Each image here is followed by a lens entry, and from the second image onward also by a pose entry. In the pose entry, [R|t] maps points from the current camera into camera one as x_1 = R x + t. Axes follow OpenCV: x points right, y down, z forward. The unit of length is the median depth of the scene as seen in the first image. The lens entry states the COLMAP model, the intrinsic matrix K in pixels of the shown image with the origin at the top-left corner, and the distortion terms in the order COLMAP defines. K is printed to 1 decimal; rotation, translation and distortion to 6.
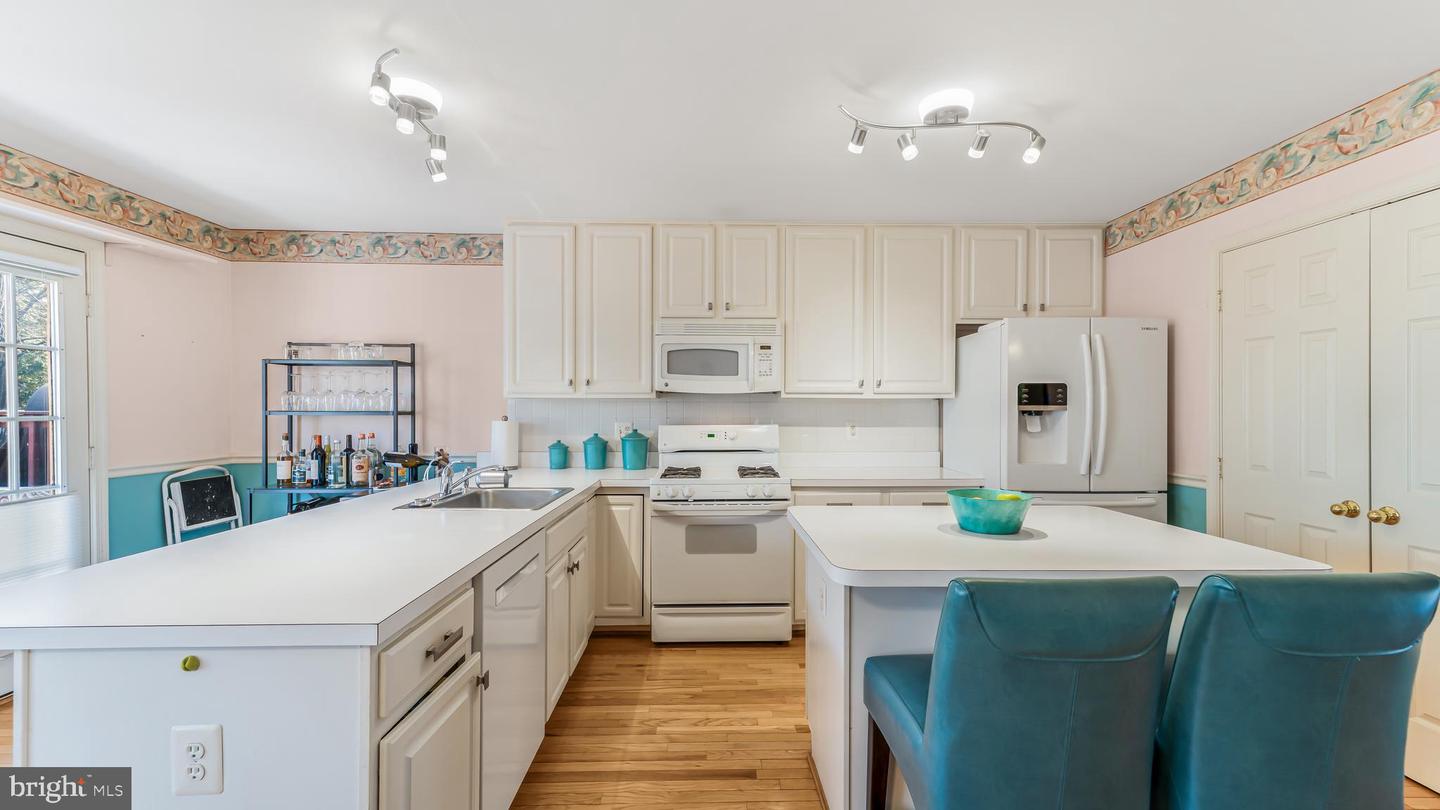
lens RADIAL K [[582.7, 0, 720.0], [0, 582.7, 405.0], [0, 0, 1]] dist [0.016095, 0.000204]
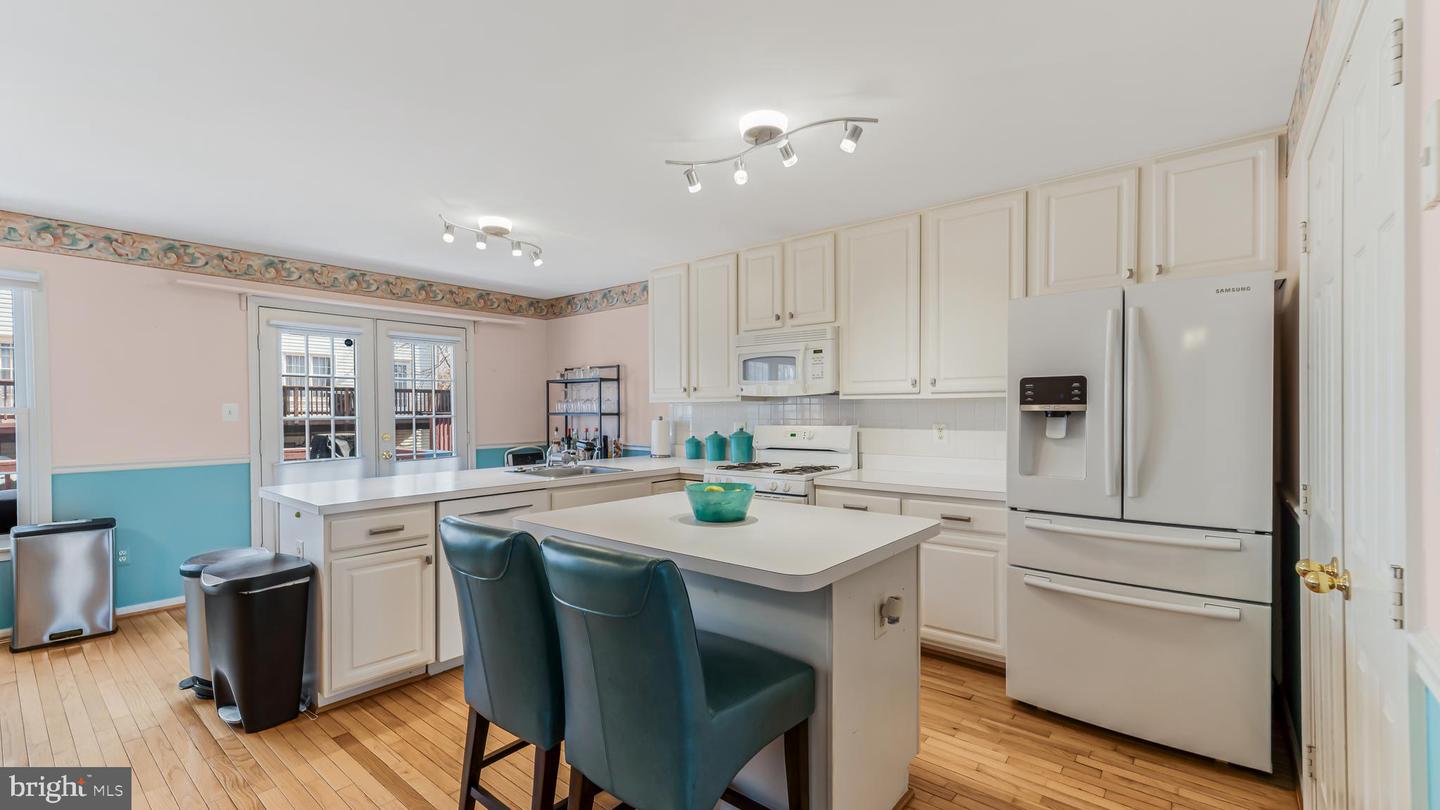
lens RADIAL K [[599.1, 0, 720.0], [0, 599.1, 405.0], [0, 0, 1]] dist [0.015814, 0.000002]
pose [[0.756675, -0.009606, -0.653721, 0.635603], [0.007001, 0.999954, -0.006591, 0.003120], [0.653754, 0.000410, 0.756707, 0.072553]]
